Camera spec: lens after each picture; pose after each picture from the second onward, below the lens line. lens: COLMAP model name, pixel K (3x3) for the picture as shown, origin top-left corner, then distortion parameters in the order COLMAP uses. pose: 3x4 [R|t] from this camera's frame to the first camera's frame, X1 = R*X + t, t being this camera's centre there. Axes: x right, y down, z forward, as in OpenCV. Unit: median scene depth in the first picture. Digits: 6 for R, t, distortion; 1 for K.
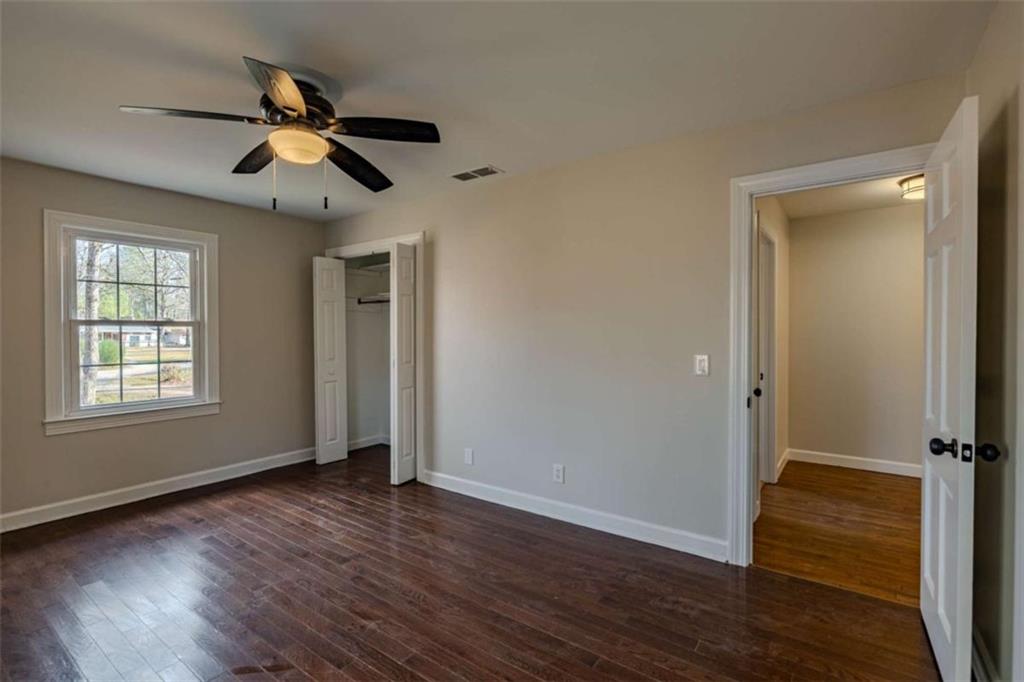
lens RADIAL K [[488.2, 0, 471.7], [0, 488.2, 334.4], [0, 0, 1]] dist [0.000954, 0.000144]
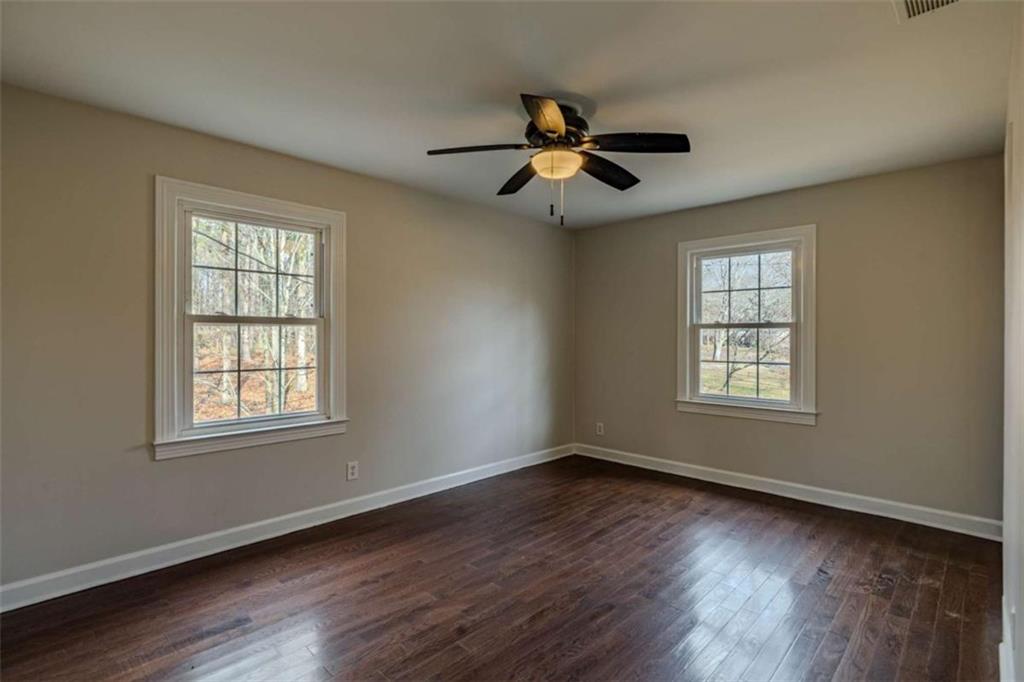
lens RADIAL K [[468.1, 0, 505.9], [0, 468.1, 336.7], [0, 0, 1]] dist [0.000028, 0.000149]
pose [[-0.073626, 0.003700, -0.997279, 0.424147], [-0.004466, 0.999982, 0.004039, -0.000549], [0.997276, 0.004751, -0.073608, 0.578394]]
